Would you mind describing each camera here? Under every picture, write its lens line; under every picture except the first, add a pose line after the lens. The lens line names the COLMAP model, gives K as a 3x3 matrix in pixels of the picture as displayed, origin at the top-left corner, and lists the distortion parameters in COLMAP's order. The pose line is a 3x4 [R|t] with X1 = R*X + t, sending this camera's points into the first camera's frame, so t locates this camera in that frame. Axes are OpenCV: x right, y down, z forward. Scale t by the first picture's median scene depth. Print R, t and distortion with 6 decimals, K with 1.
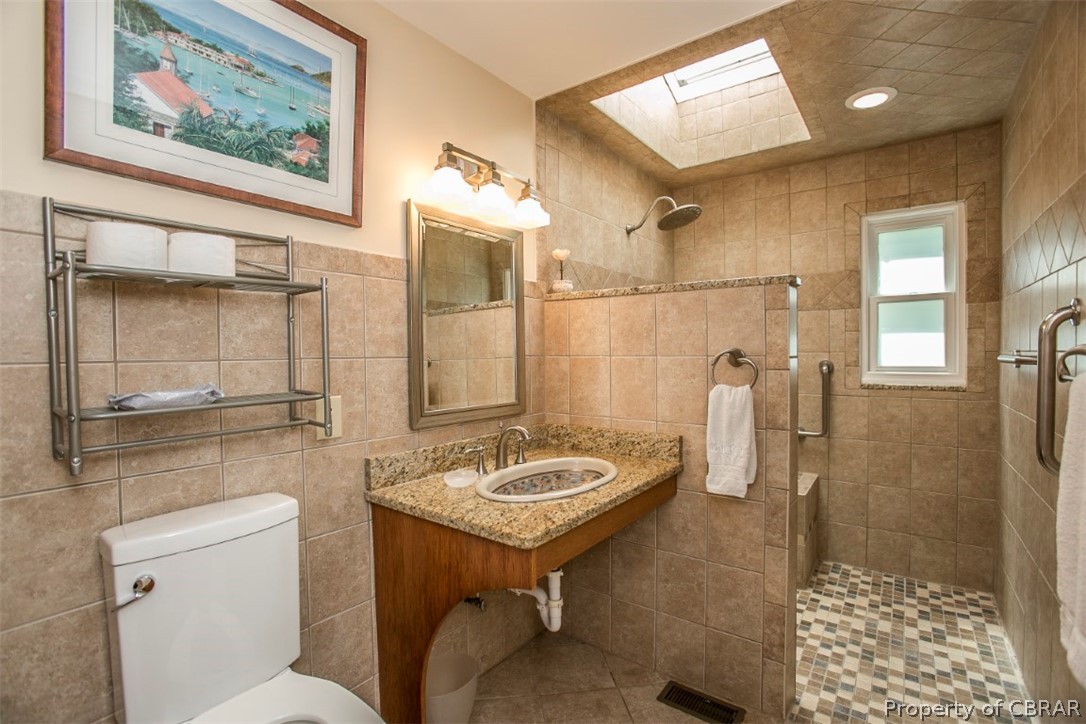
lens RADIAL K [[504.8, 0, 543.0], [0, 504.8, 362.0], [0, 0, 1]] dist [-0.040816, 0.017643]
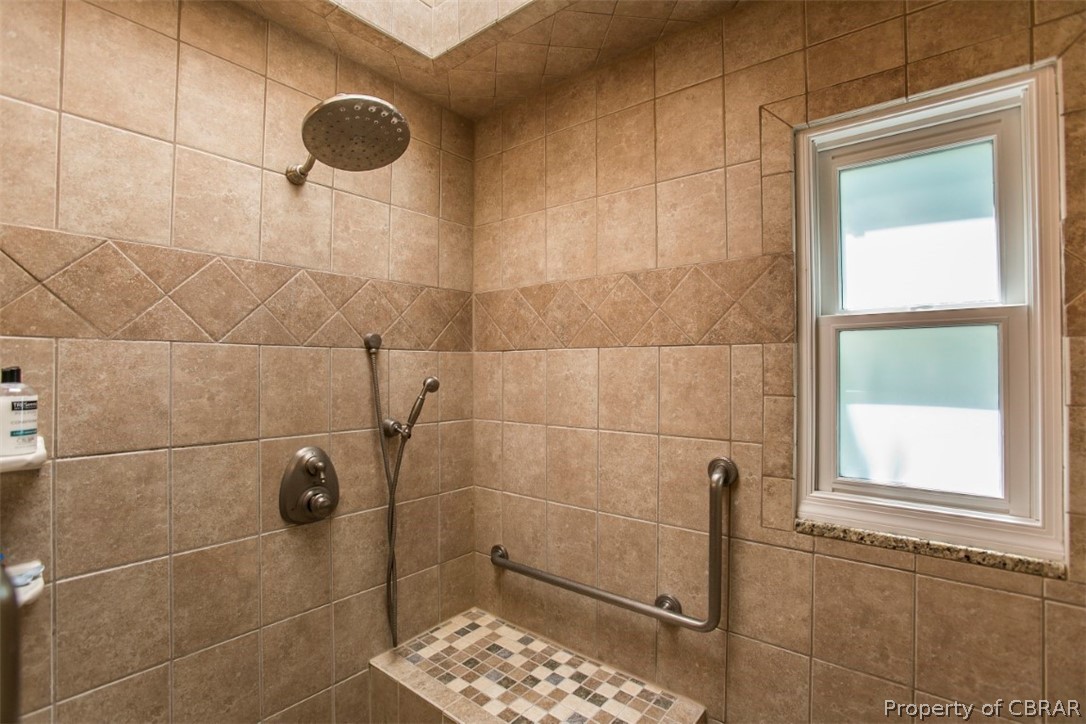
lens RADIAL K [[508.1, 0, 543.0], [0, 508.1, 362.0], [0, 0, 1]] dist [-0.055717, 0.020030]
pose [[0.997268, 0.018015, -0.071635, 0.447364], [-0.020590, 0.999162, -0.035372, -0.070733], [0.070938, 0.036751, 0.996803, 0.550549]]
